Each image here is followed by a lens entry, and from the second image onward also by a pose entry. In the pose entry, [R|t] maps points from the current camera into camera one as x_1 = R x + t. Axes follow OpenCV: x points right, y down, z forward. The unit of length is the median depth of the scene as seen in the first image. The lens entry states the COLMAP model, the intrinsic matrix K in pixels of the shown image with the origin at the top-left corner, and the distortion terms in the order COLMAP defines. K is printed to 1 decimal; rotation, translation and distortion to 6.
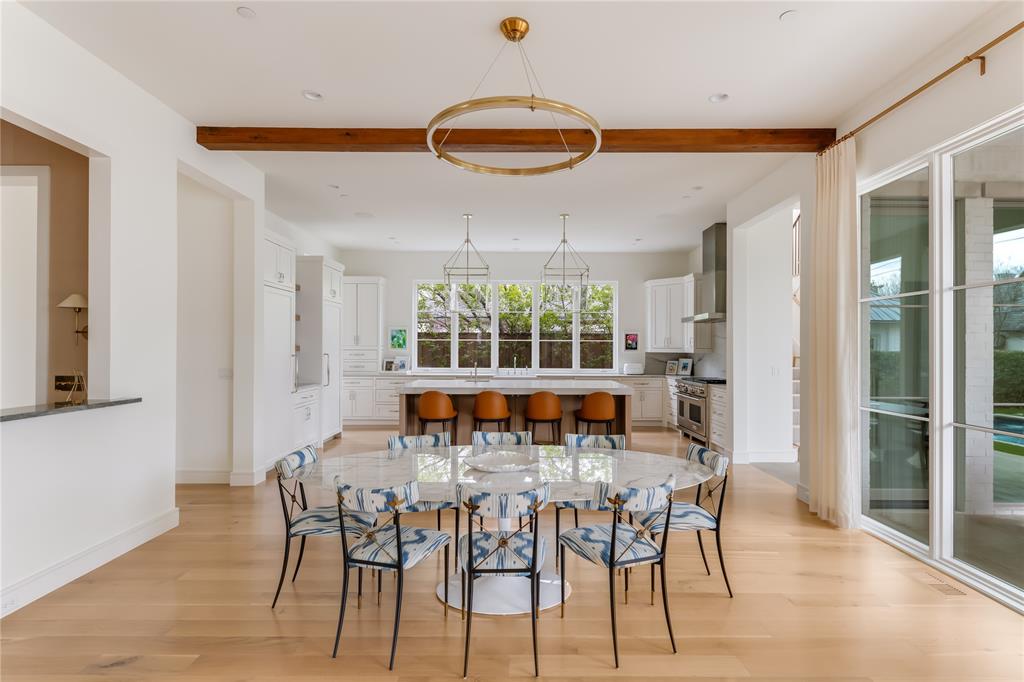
lens RADIAL K [[505.1, 0, 511.4], [0, 505.1, 346.1], [0, 0, 1]] dist [-0.000525, -0.000569]
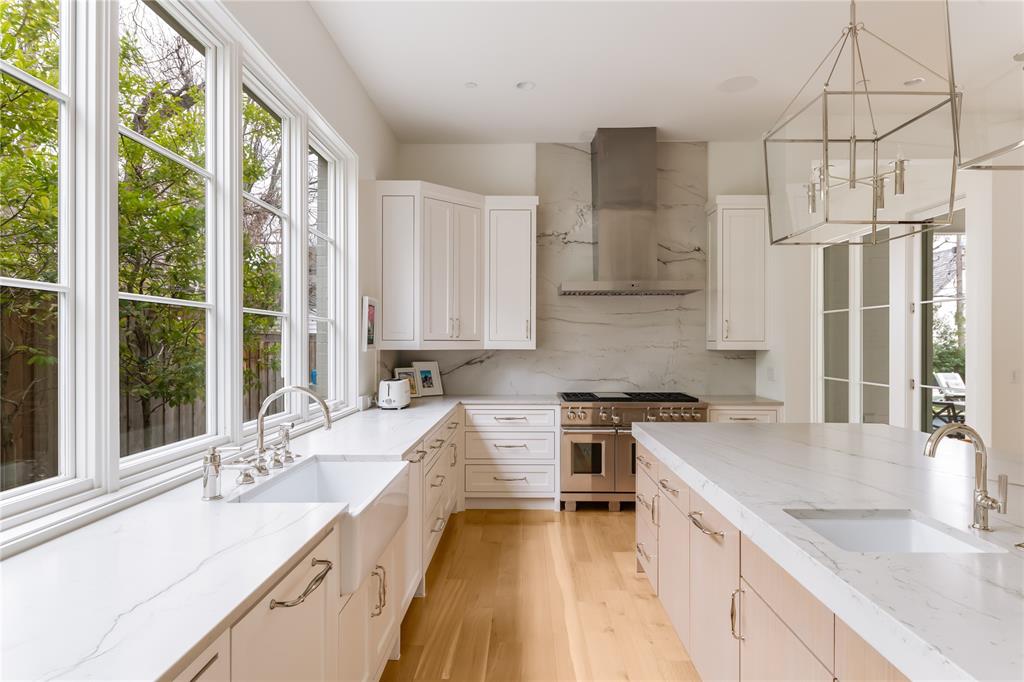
lens RADIAL K [[589.7, 0, 512.0], [0, 589.7, 341.0], [0, 0, 1]] dist [0.001022, -0.000012]
pose [[0.020330, -0.001267, 0.999793, -0.219417], [-0.003340, 0.999994, 0.001335, 0.003222], [-0.999788, -0.003366, 0.020325, 0.883184]]
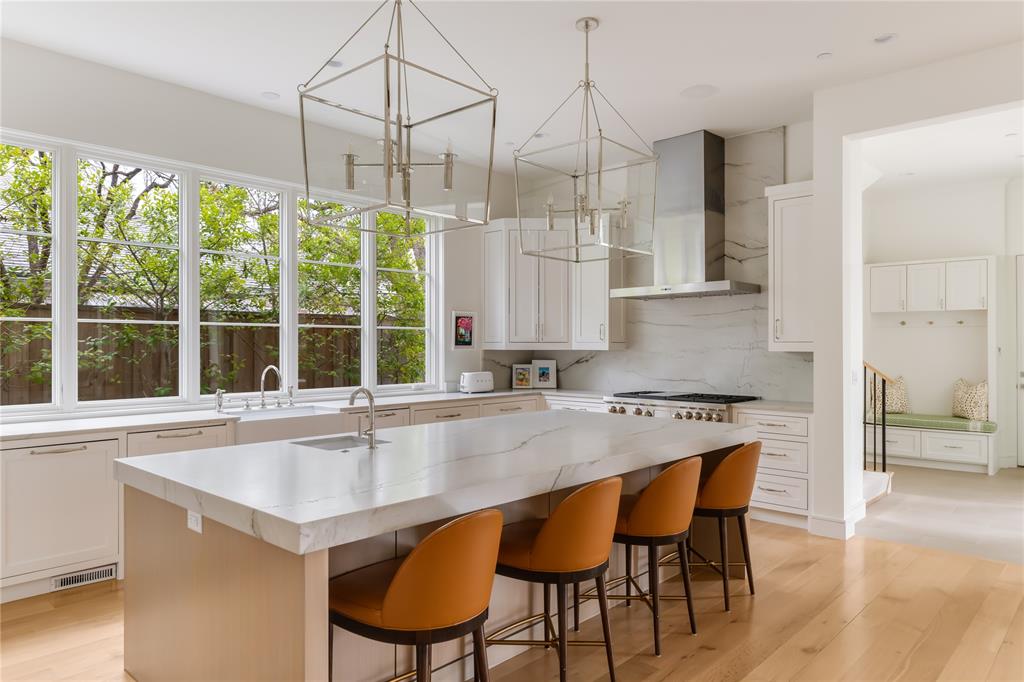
lens RADIAL K [[678.9, 0, 512.0], [0, 678.9, 341.0], [0, 0, 1]] dist [-0.003473, -0.002696]
pose [[0.678526, 0.002644, 0.734572, -0.255515], [-0.000454, 0.999995, -0.003180, 0.004684], [-0.734576, 0.001824, 0.678524, 0.478219]]
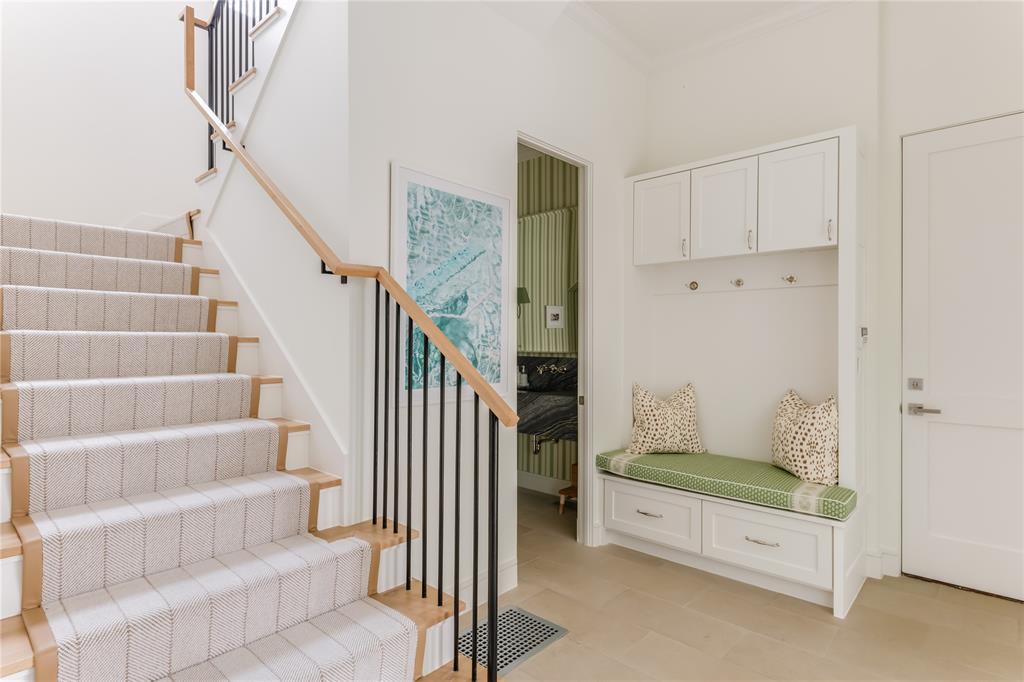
lens RADIAL K [[546.3, 0, 512.0], [0, 546.3, 341.0], [0, 0, 1]] dist [0.003131, 0.000783]
pose [[0.672626, 0.002056, 0.739980, 0.357643], [-0.004315, 0.999990, 0.001144, 0.017700], [-0.739970, -0.003962, 0.672628, 0.537527]]
